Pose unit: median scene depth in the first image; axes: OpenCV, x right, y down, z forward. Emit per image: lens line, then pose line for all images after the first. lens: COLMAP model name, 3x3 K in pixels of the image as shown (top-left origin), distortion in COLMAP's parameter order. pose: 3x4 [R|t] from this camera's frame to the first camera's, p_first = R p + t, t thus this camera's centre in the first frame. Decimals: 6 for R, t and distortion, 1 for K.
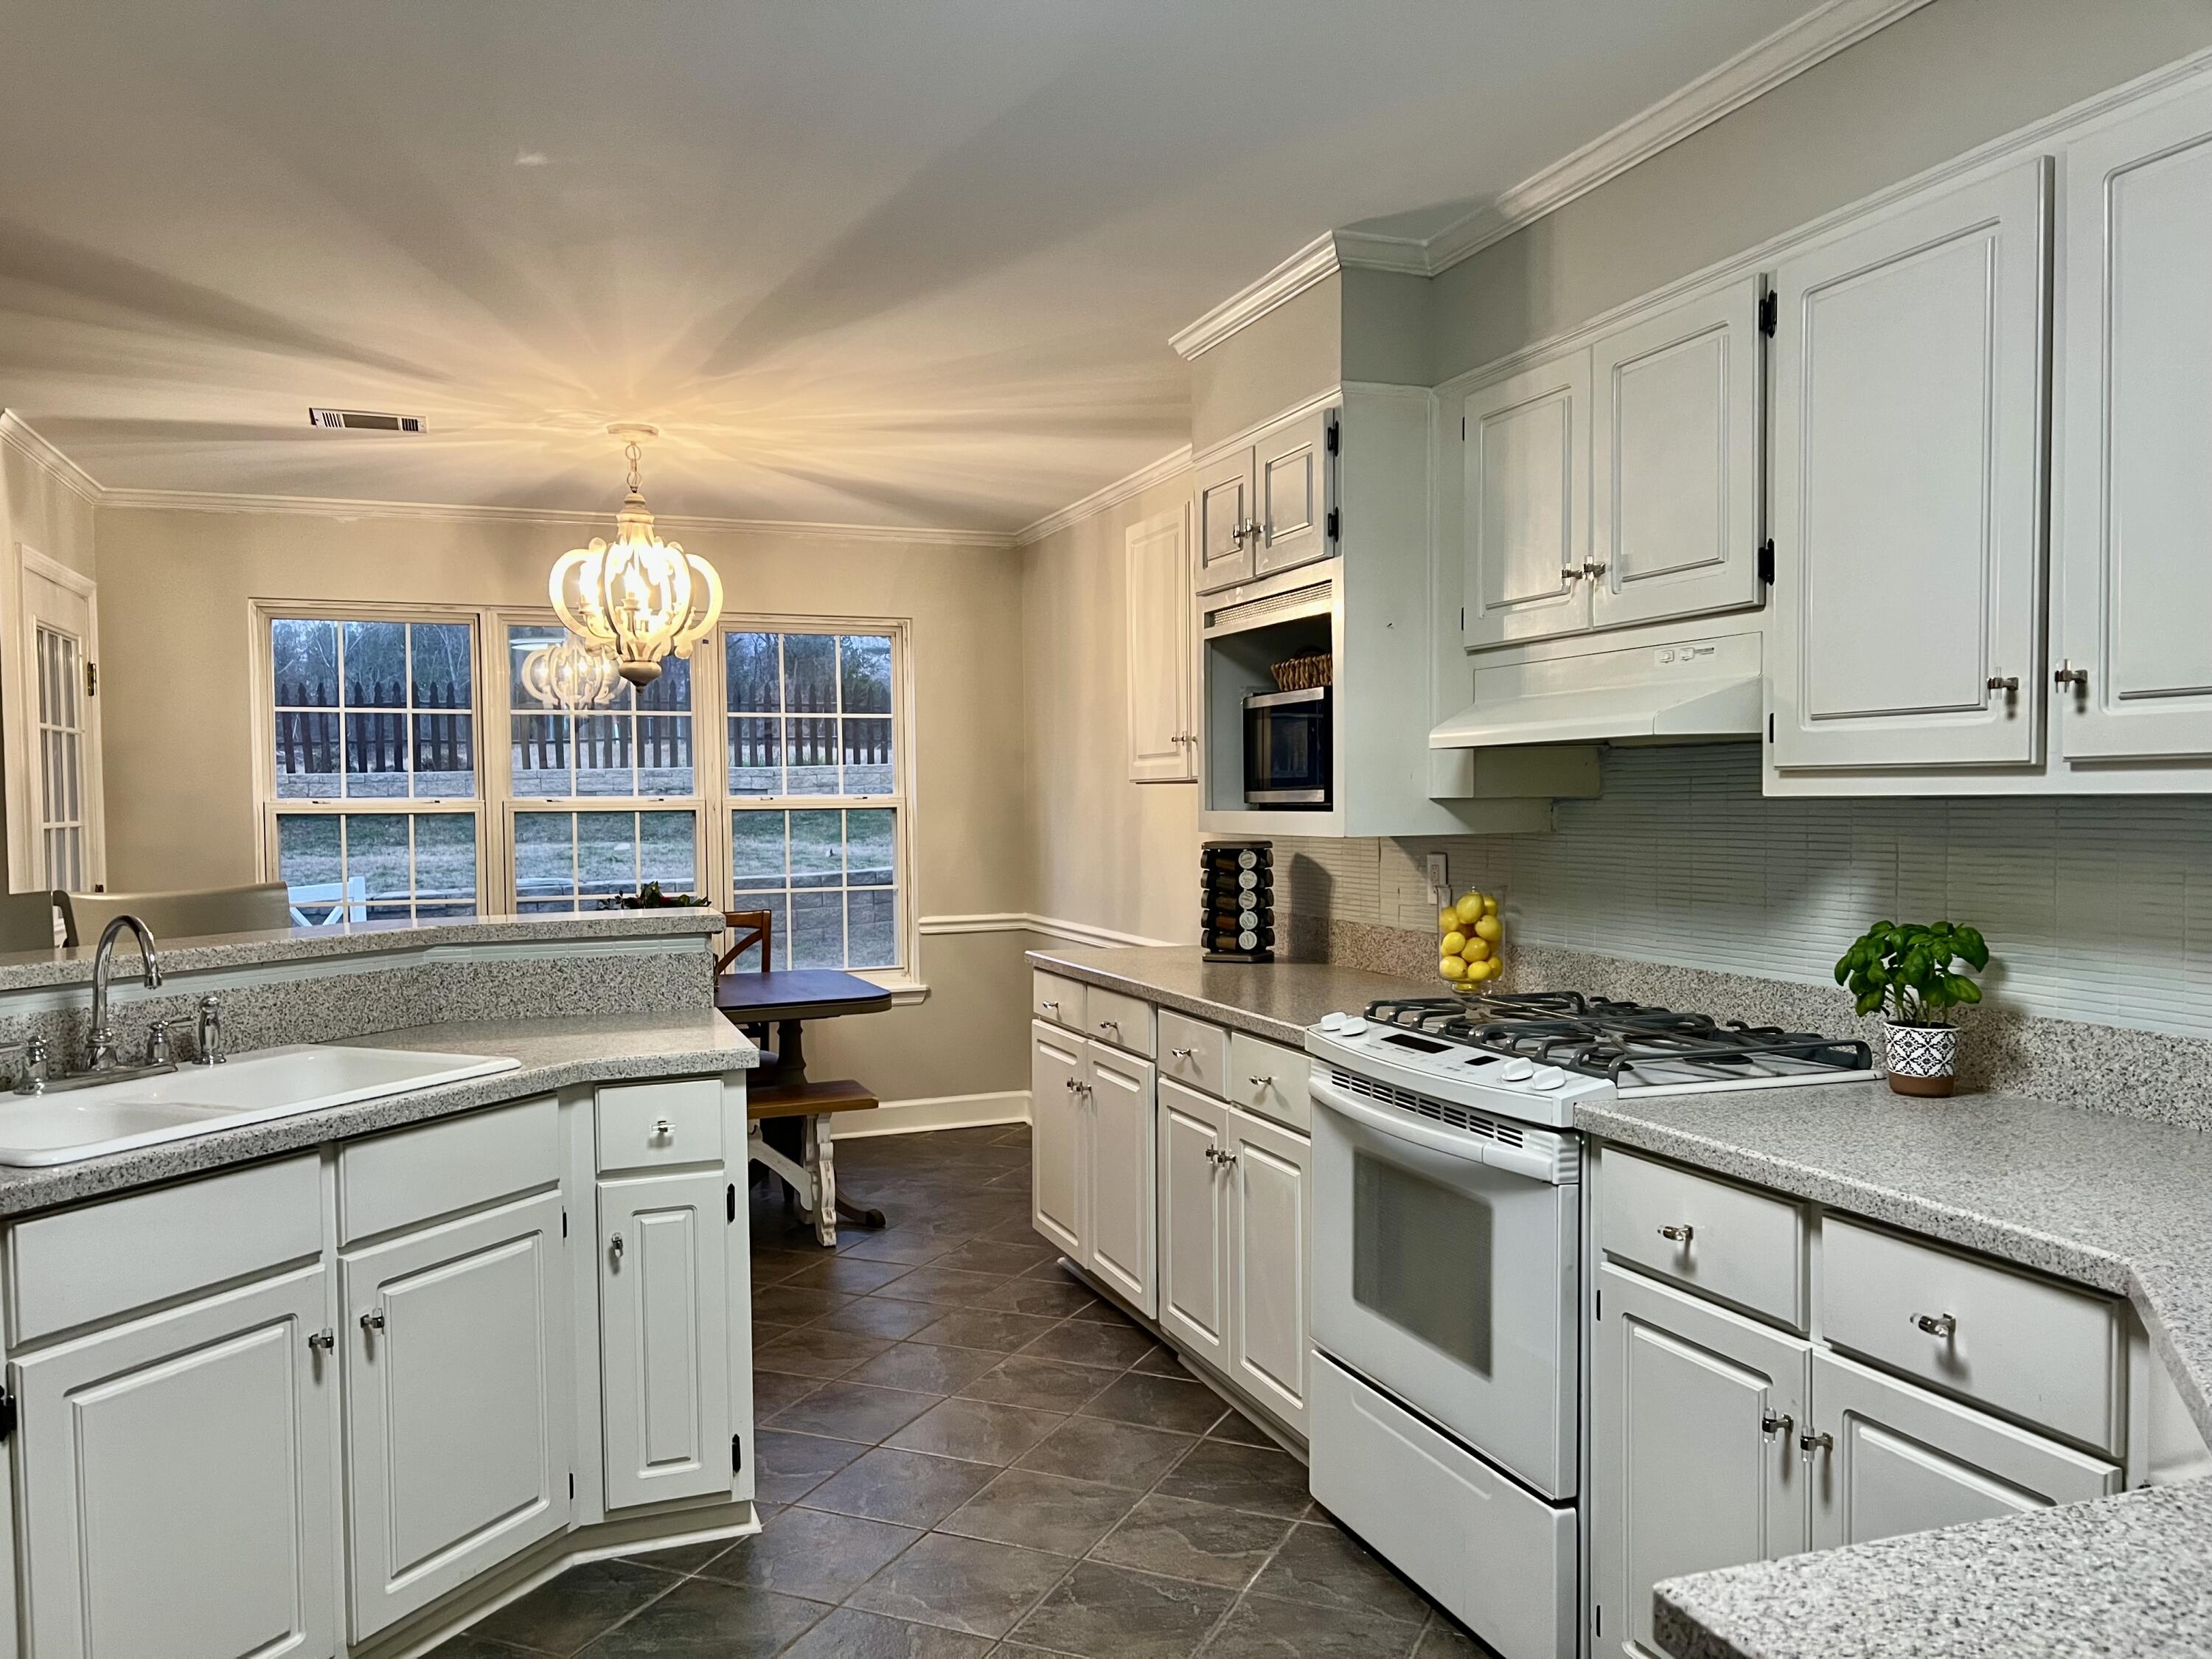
lens RADIAL K [[1650.3, 0, 1104.1], [0, 1650.3, 864.3], [0, 0, 1]] dist [-0.000221, -0.002582]
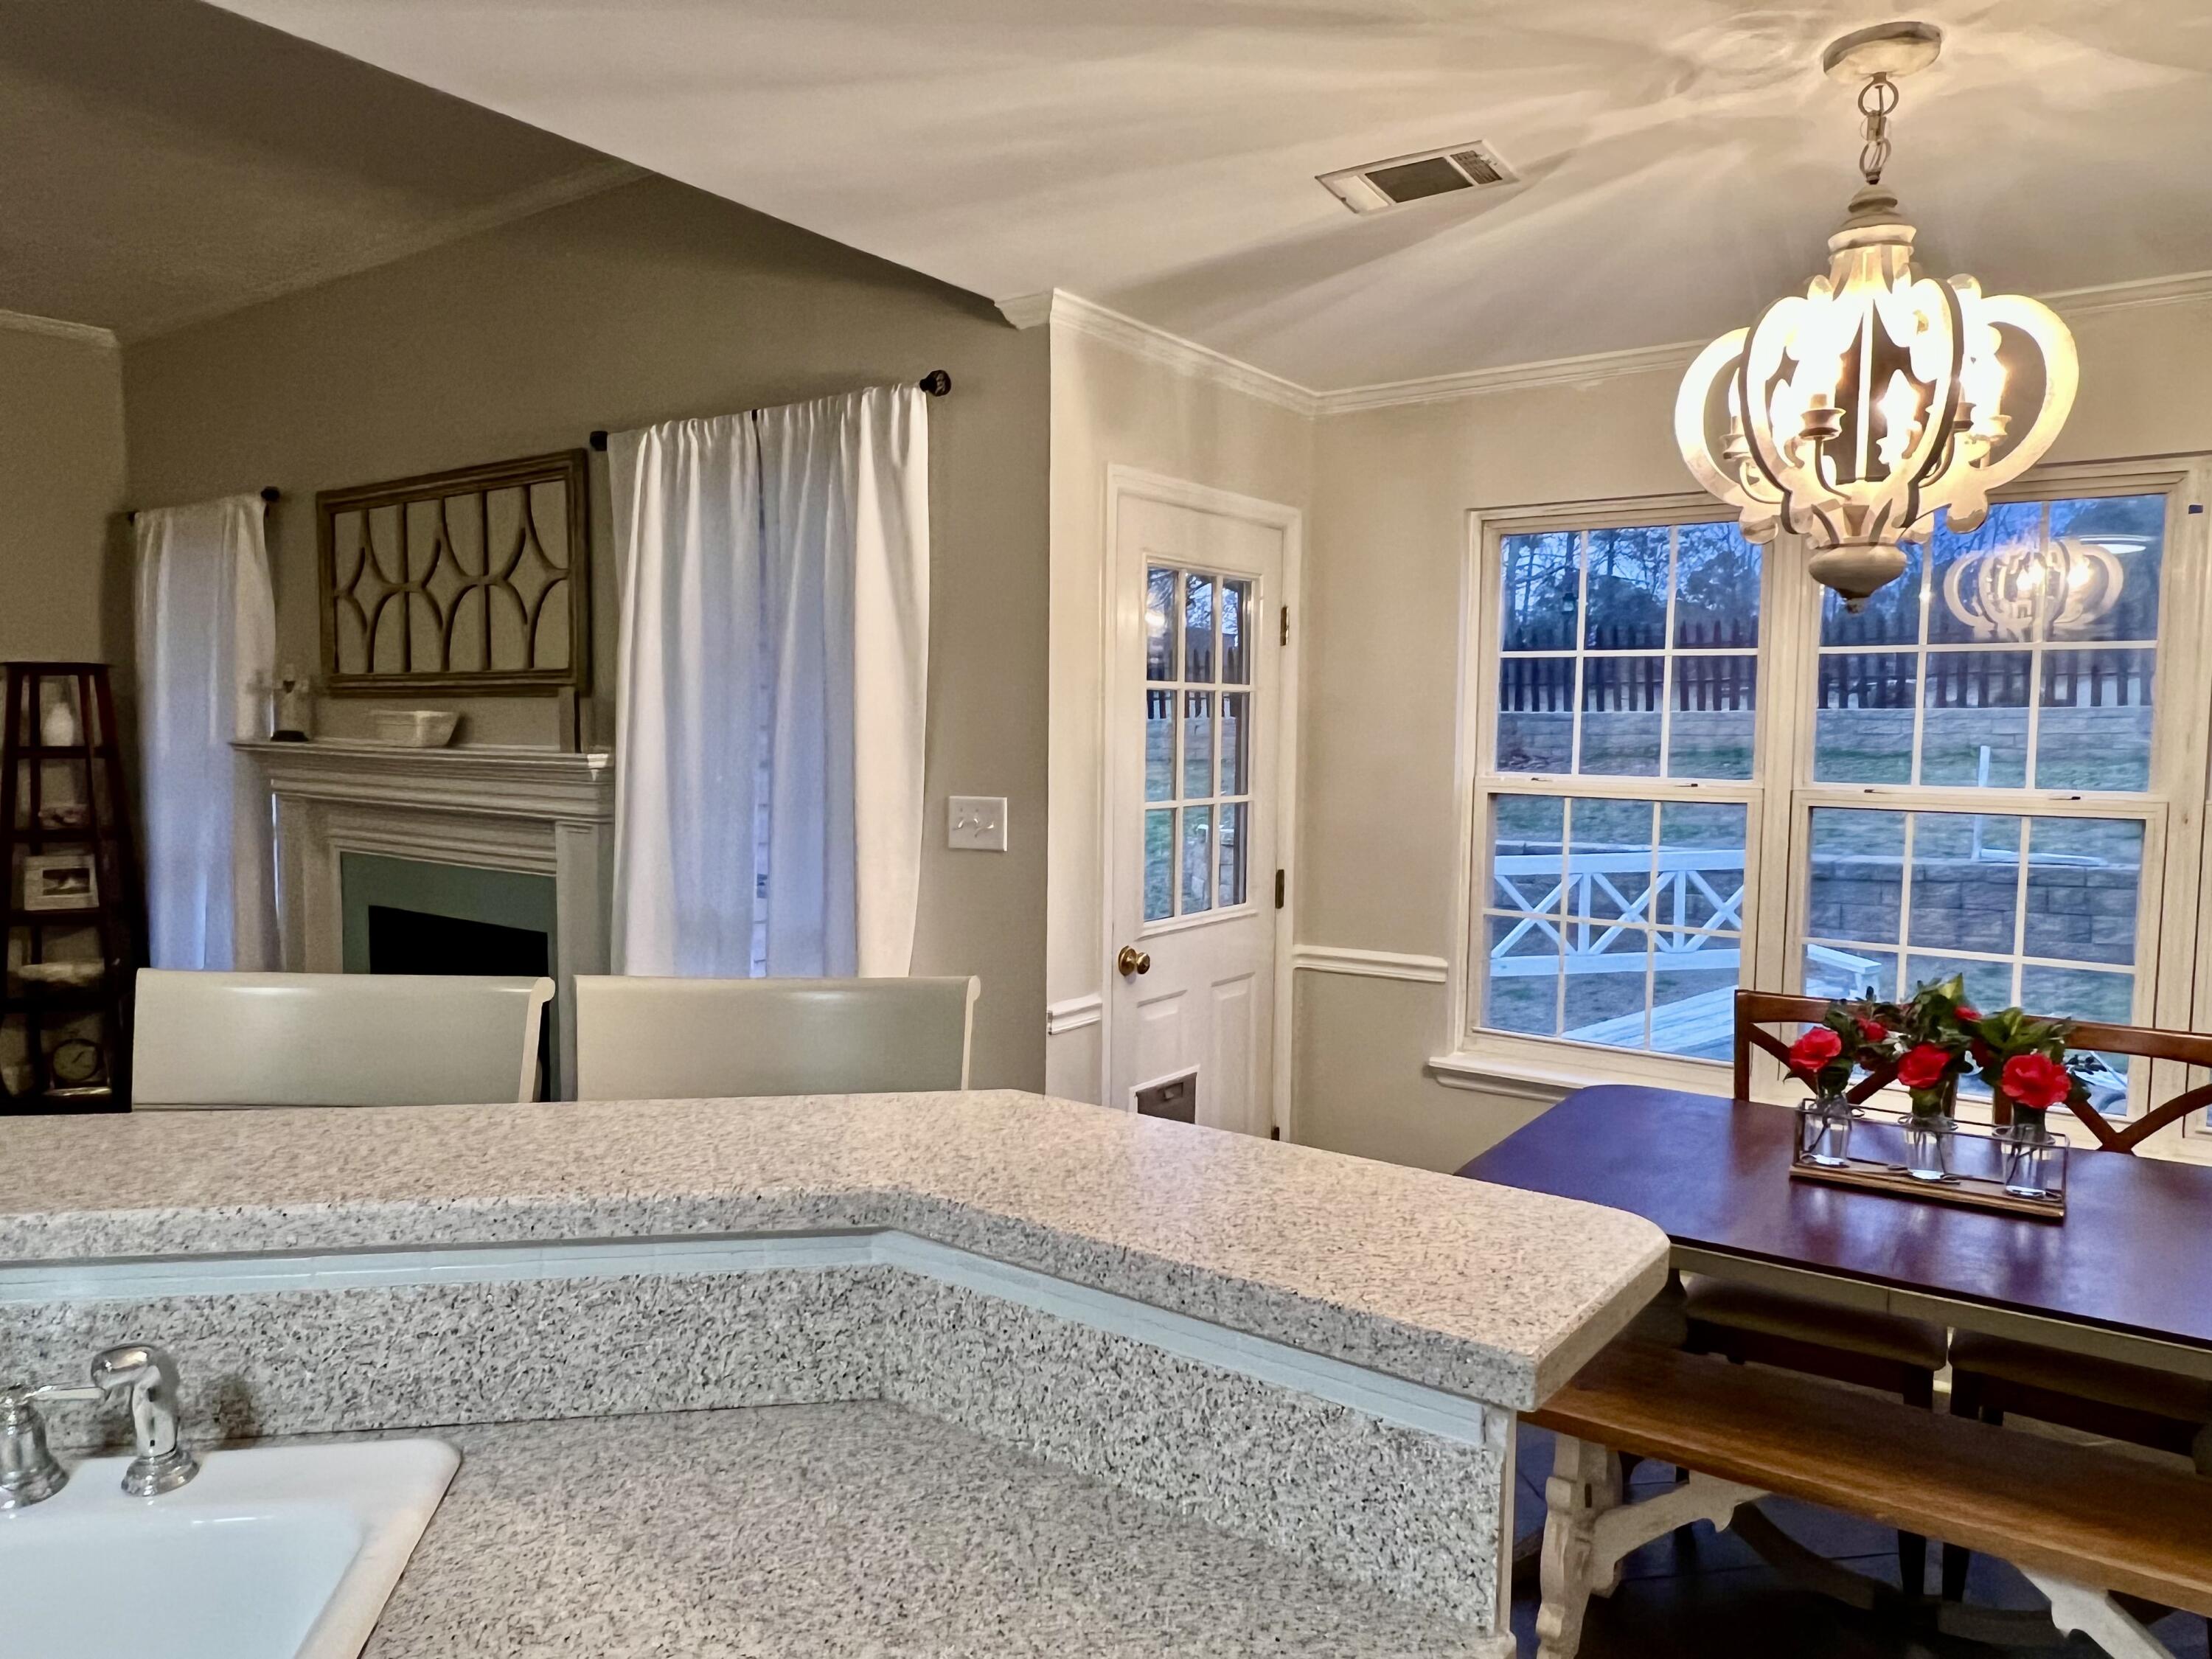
lens RADIAL K [[1468.1, 0, 1090.8], [0, 1468.1, 827.1], [0, 0, 1]] dist [0.004149, -0.000314]
pose [[0.552412, 0.075795, -0.830118, -0.037688], [-0.049426, 0.997084, 0.058149, -0.045674], [0.832104, 0.008908, 0.554547, 0.474543]]
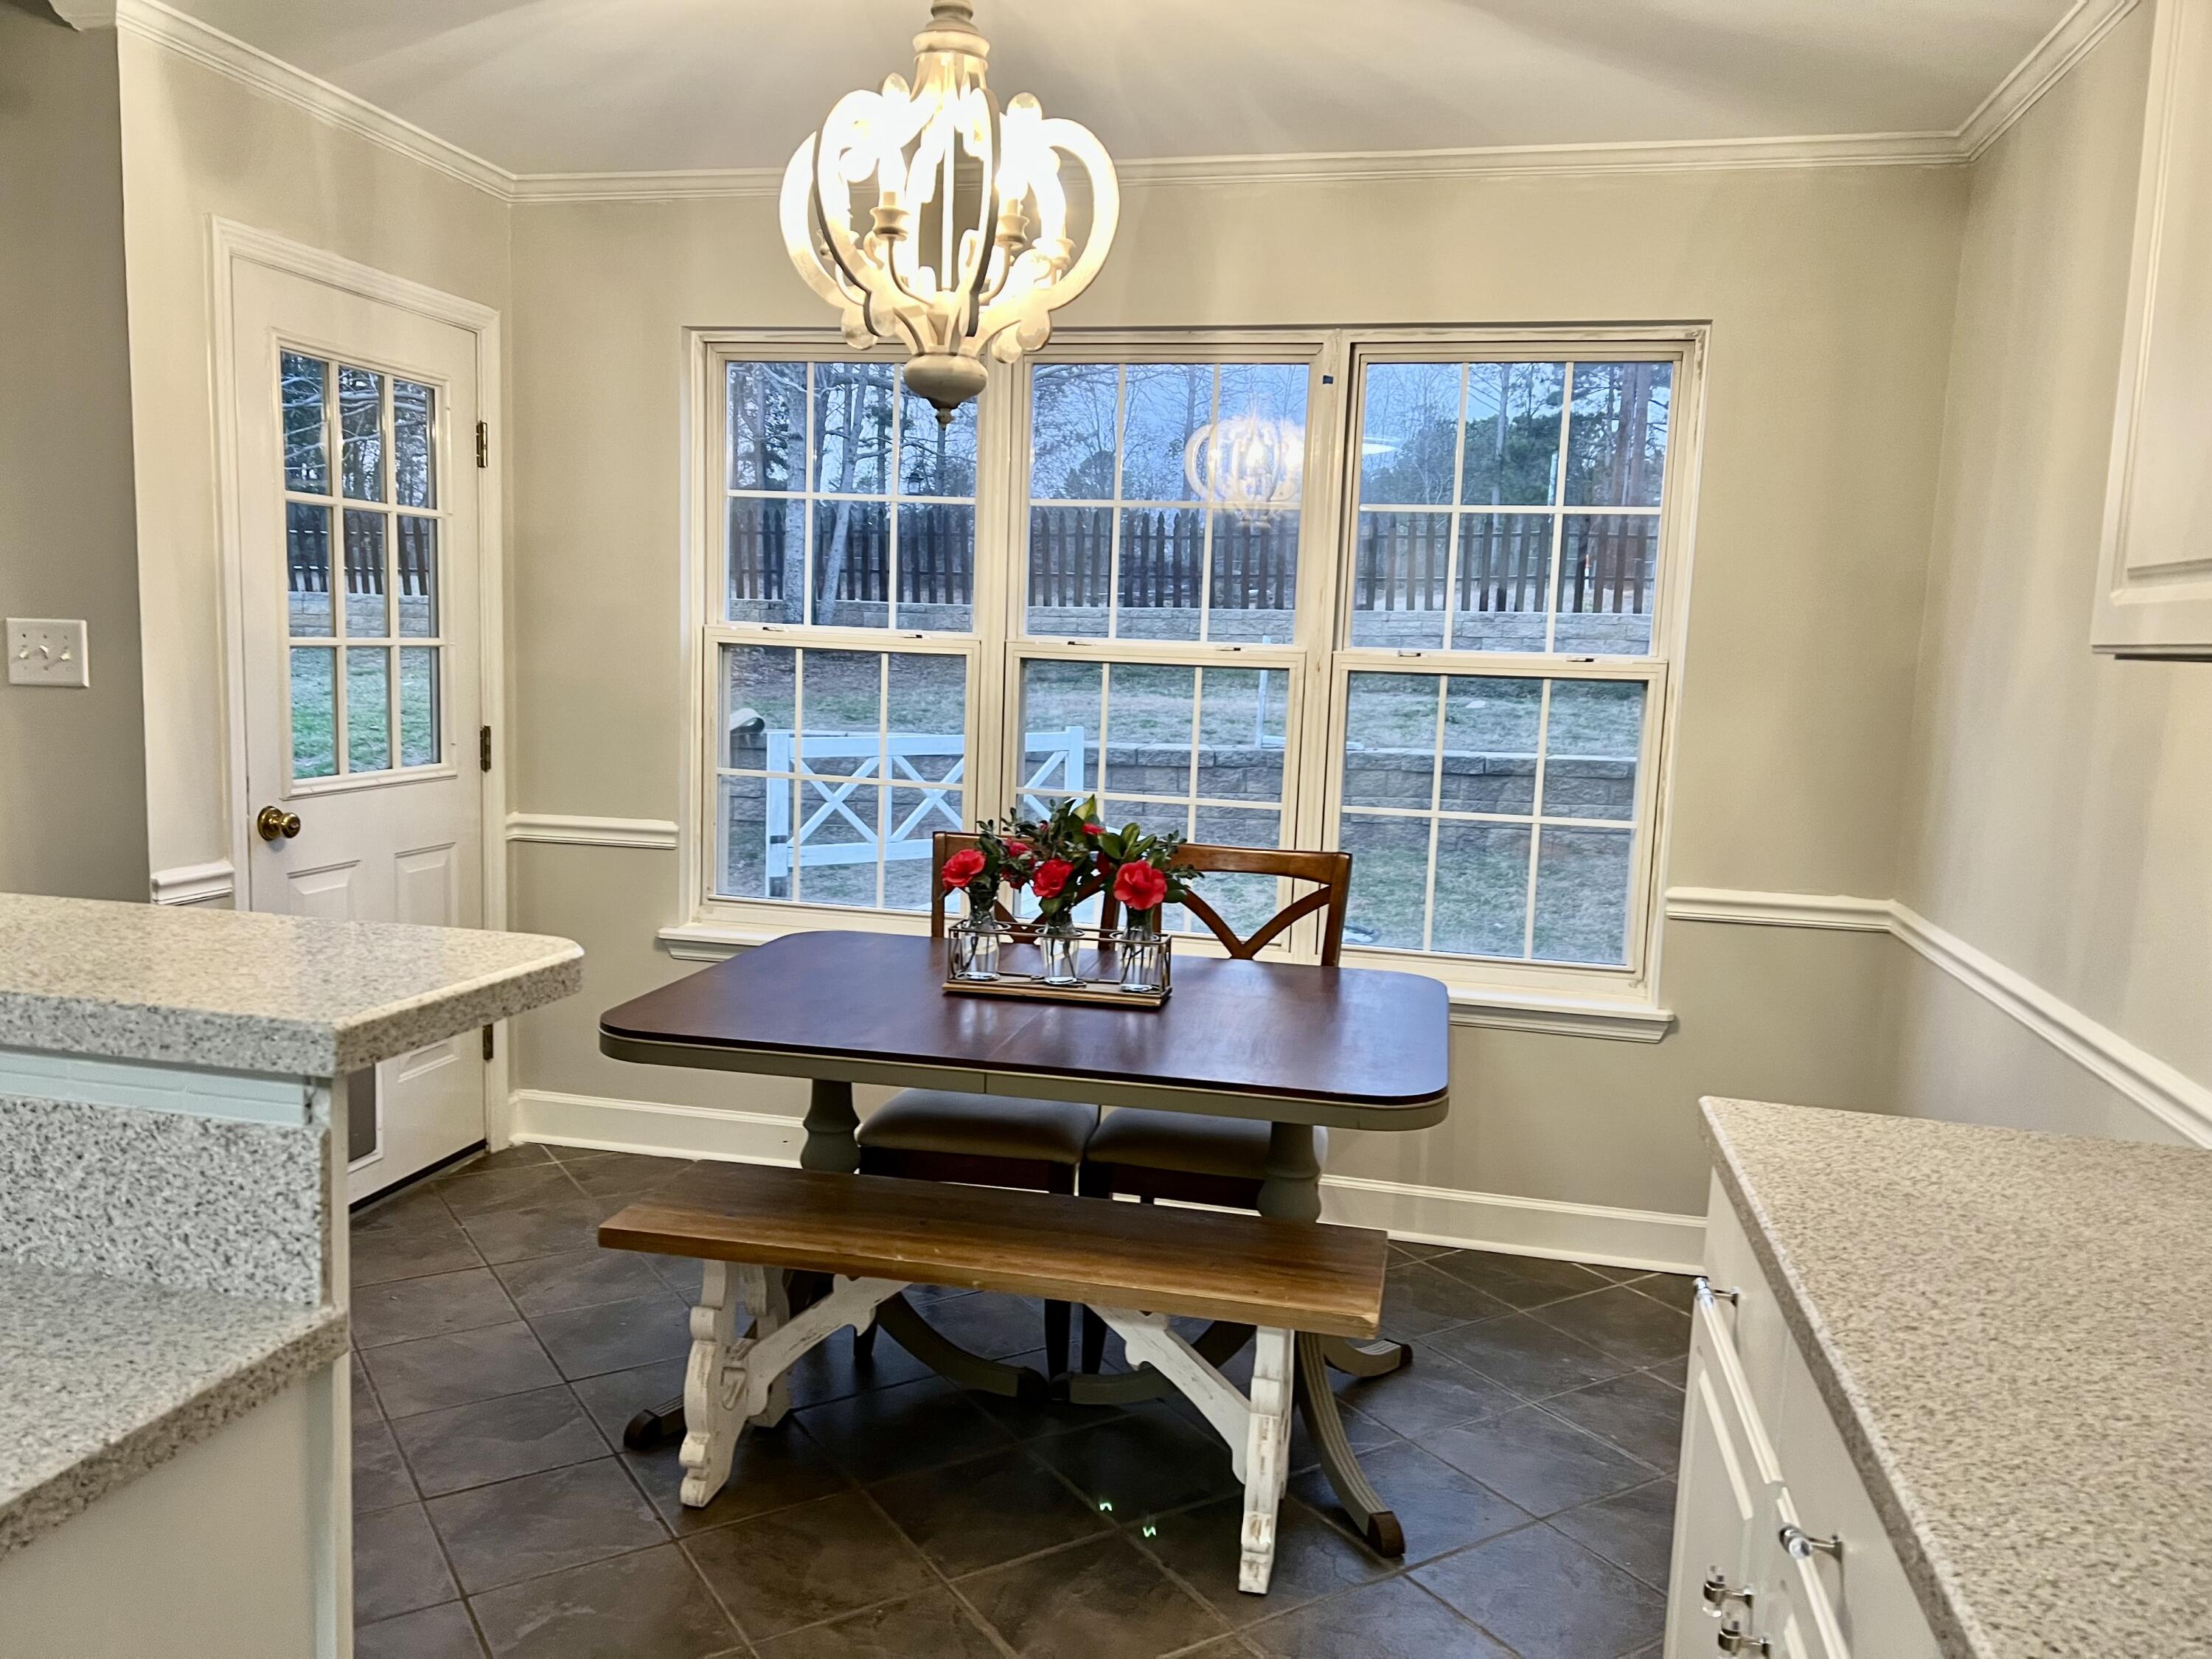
lens RADIAL K [[1647.6, 0, 1085.4], [0, 1647.6, 838.9], [0, 0, 1]] dist [0.060116, -0.056590]
pose [[0.830015, 0.108896, -0.547008, 0.029067], [-0.067766, 0.993178, 0.094892, -0.025133], [0.553609, -0.041694, 0.831732, 0.496448]]
